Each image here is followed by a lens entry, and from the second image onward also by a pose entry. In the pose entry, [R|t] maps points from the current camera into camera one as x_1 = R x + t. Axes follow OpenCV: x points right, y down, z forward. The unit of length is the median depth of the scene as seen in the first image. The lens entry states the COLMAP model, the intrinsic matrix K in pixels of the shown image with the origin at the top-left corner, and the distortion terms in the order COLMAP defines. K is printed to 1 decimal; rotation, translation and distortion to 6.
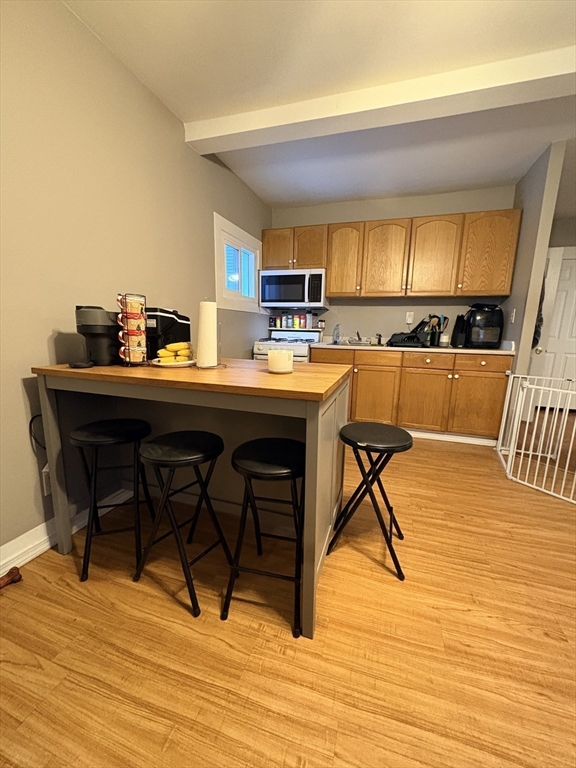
lens RADIAL K [[310.1, 0, 289.9], [0, 310.1, 384.7], [0, 0, 1]] dist [-0.001943, -0.000031]
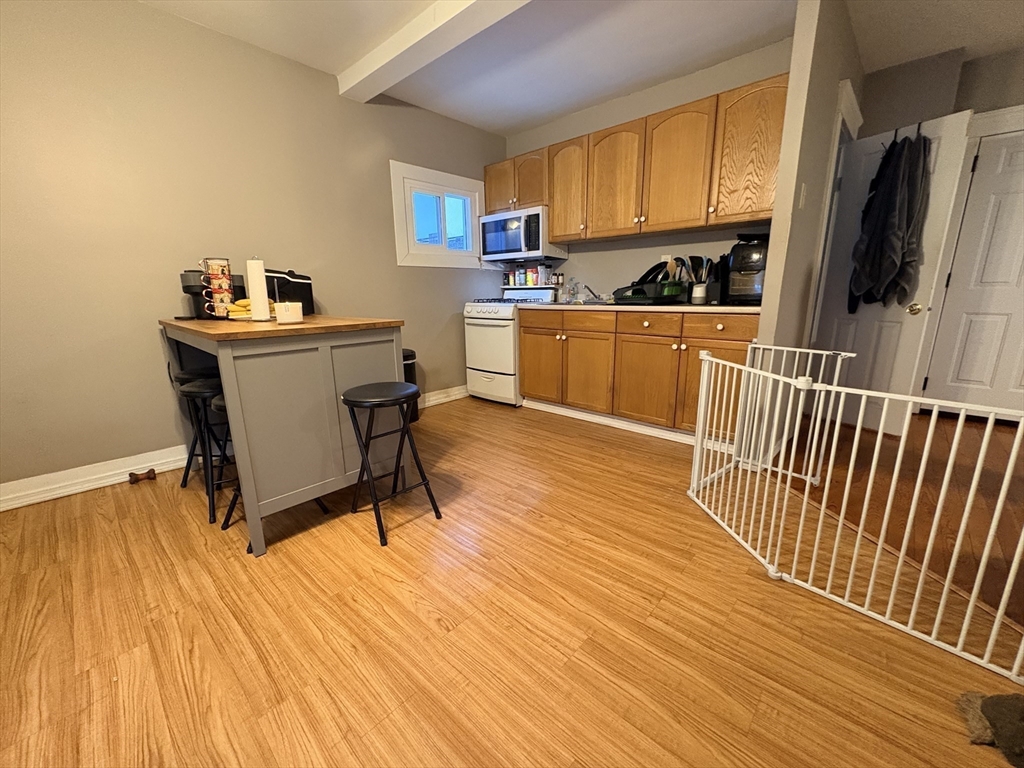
lens RADIAL K [[413.5, 0, 510.7], [0, 413.5, 387.7], [0, 0, 1]] dist [-0.001943, -0.000031]
pose [[0.905375, 0.065303, -0.419561, 0.524966], [-0.045999, 0.997372, 0.055976, 0.026425], [0.422113, -0.031380, 0.906000, 0.015673]]
